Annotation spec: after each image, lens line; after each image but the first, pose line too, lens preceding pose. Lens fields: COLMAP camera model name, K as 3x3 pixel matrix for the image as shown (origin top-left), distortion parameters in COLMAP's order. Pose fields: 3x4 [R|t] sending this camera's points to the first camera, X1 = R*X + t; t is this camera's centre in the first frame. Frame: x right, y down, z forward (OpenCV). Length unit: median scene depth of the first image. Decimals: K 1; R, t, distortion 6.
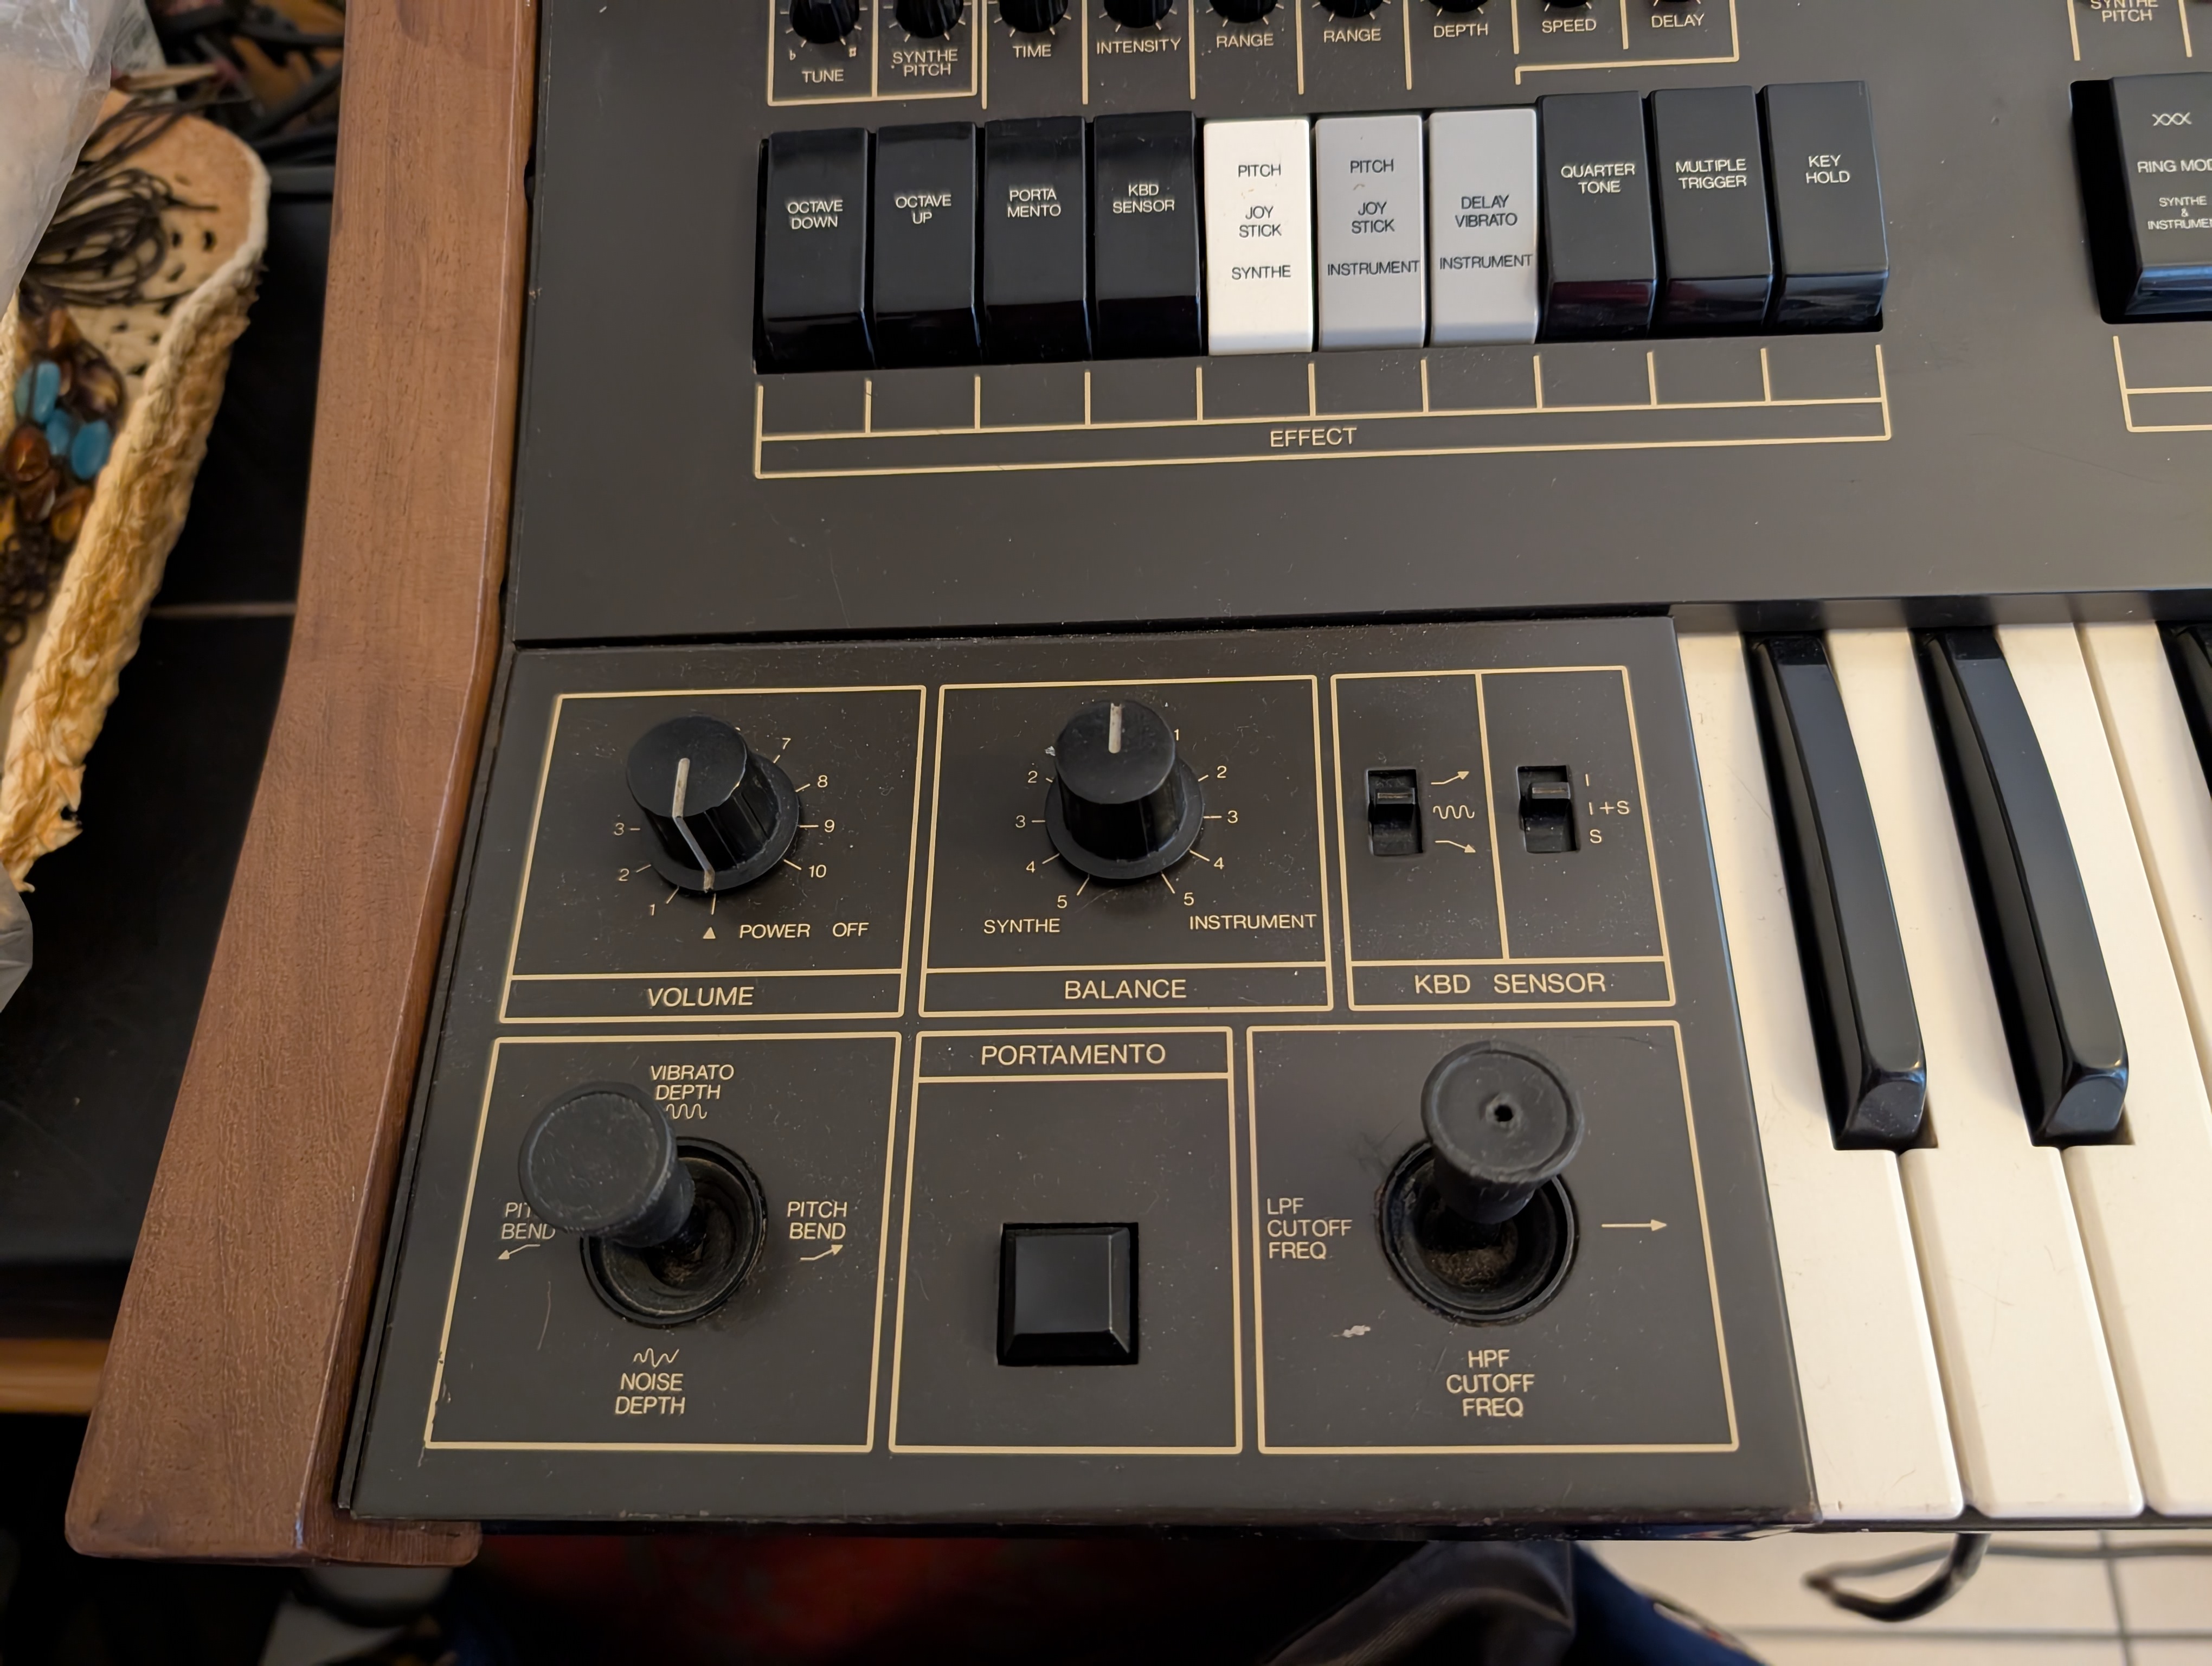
lens RADIAL K [[1548.8, 0, 1106.0], [0, 1548.8, 833.0], [0, 0, 1]] dist [-0.010063, 0.002468]
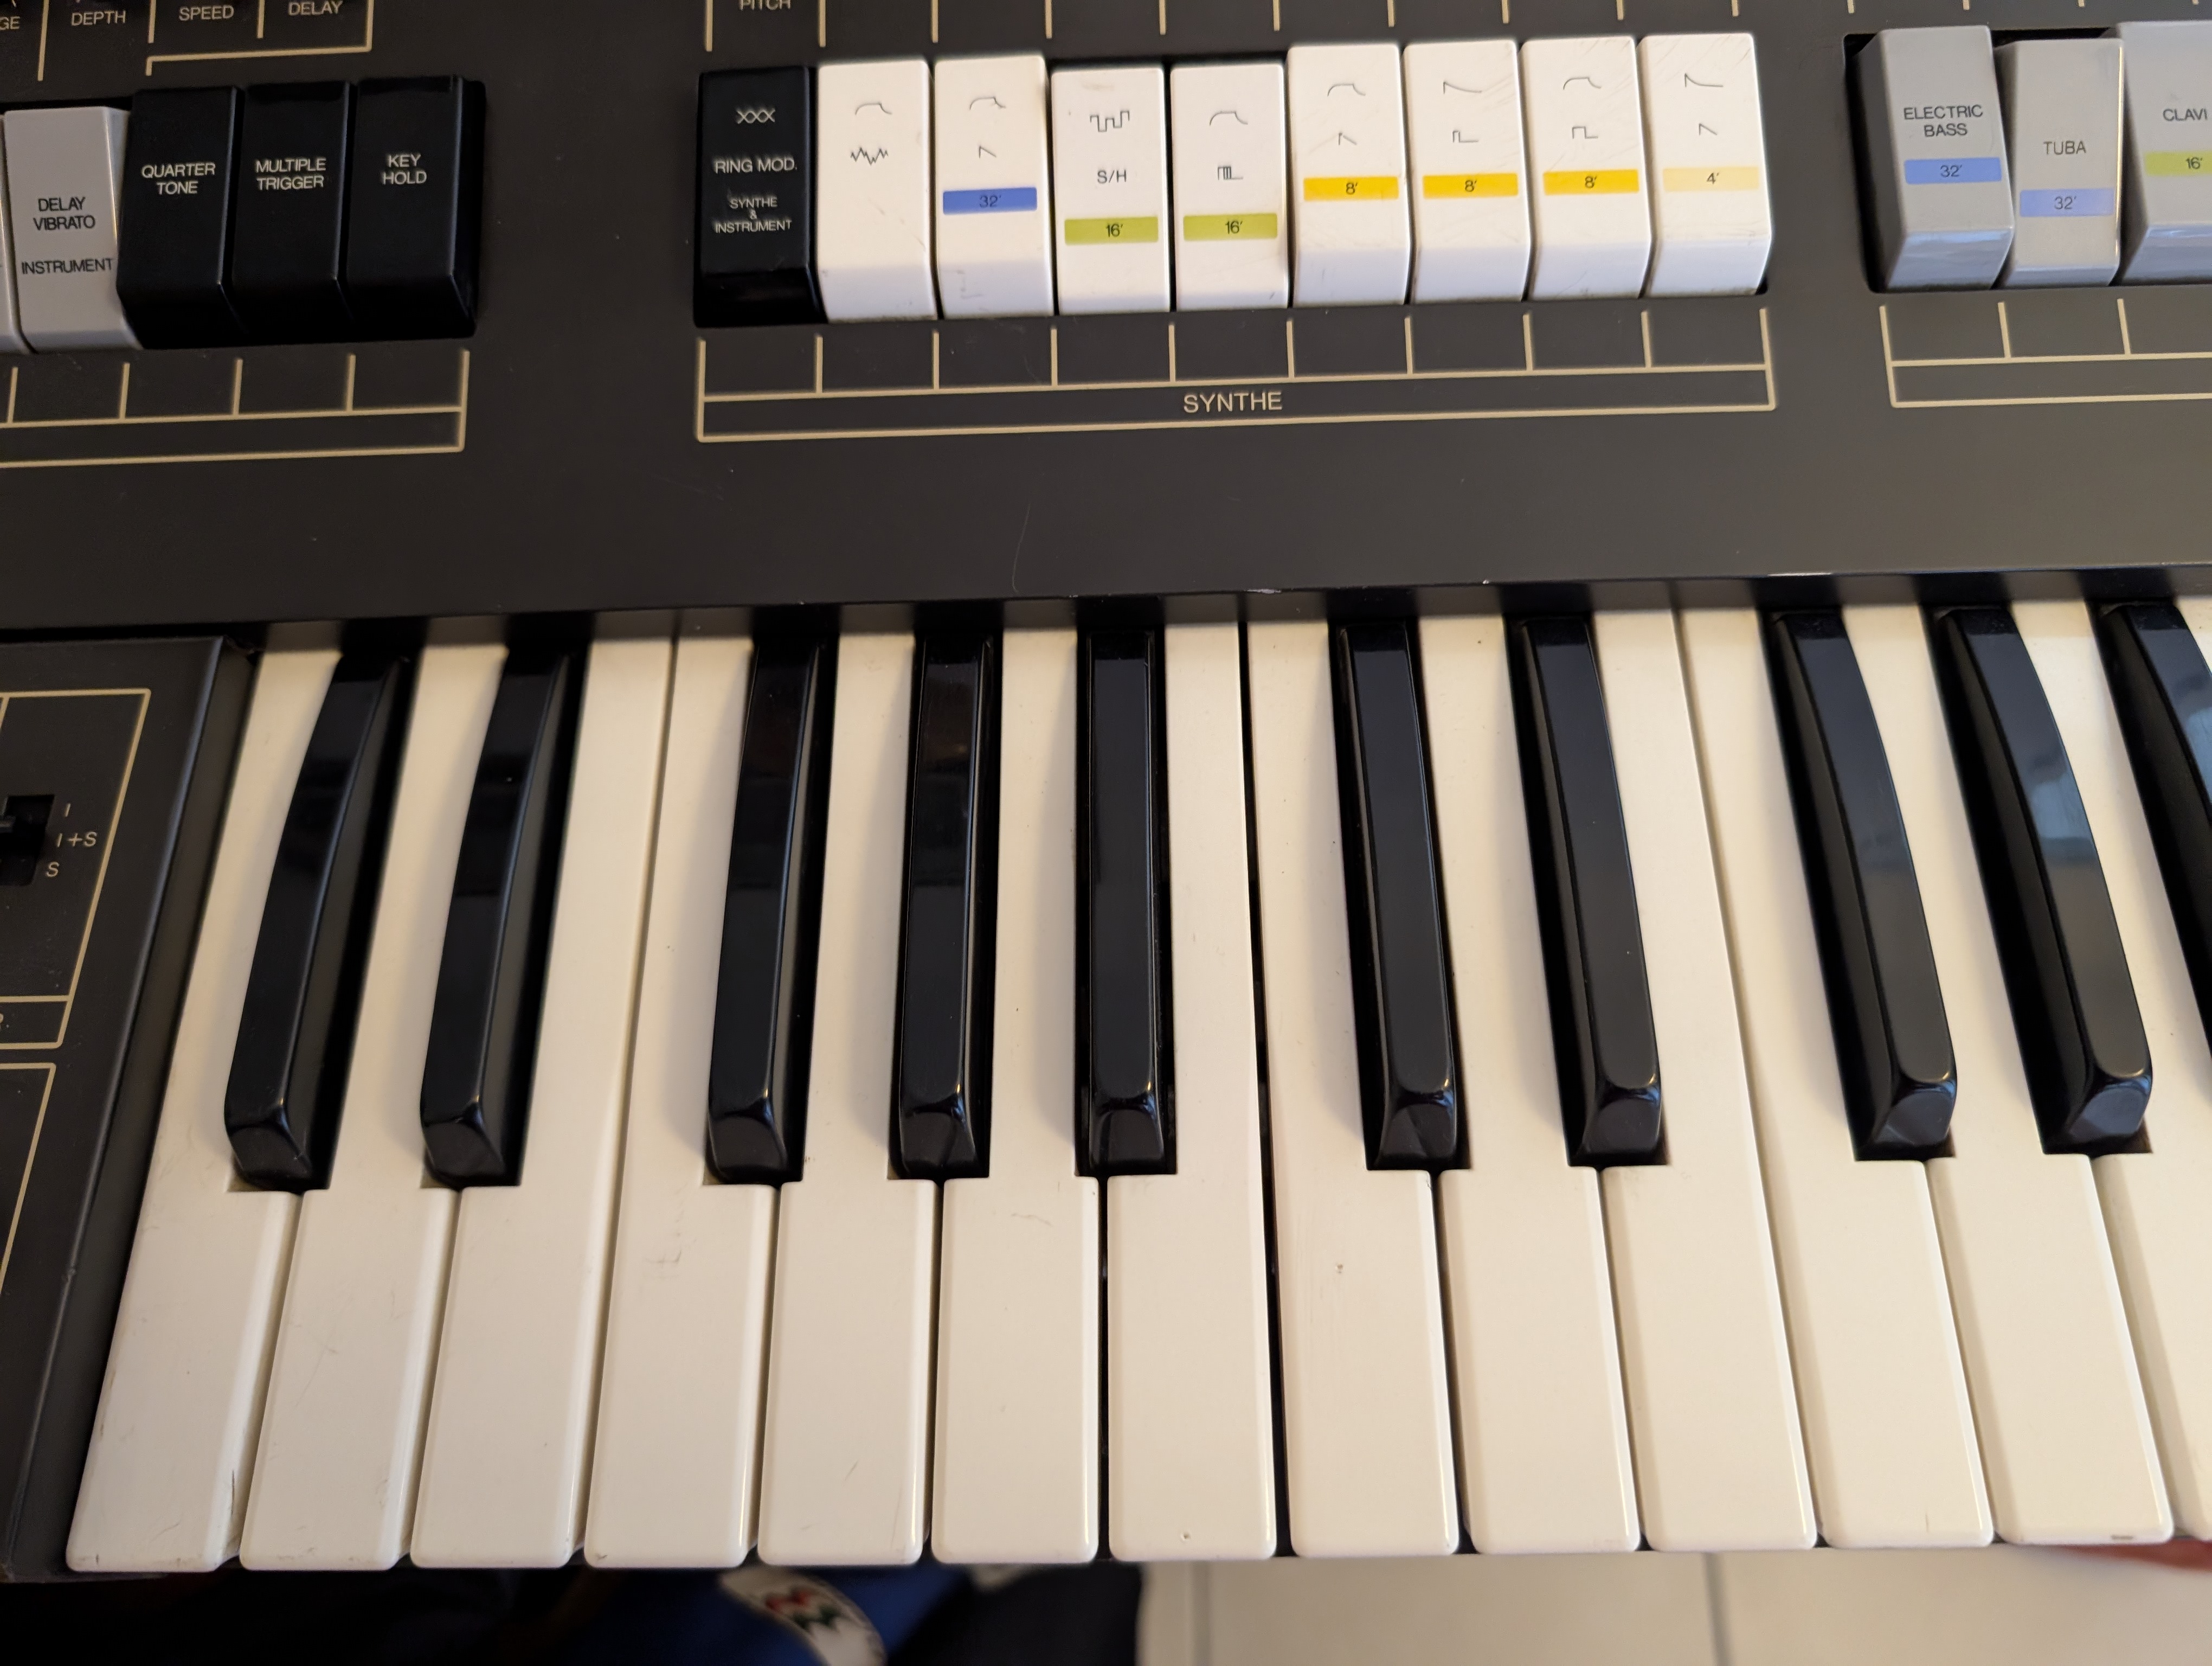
lens RADIAL K [[1678.2, 0, 1174.3], [0, 1678.2, 837.5], [0, 0, 1]] dist [0.001314, -0.004791]
pose [[0.999896, -0.005330, 0.013374, 0.914303], [0.005221, 0.999953, 0.008170, -0.020047], [-0.013417, -0.008100, 0.999877, -0.052376]]
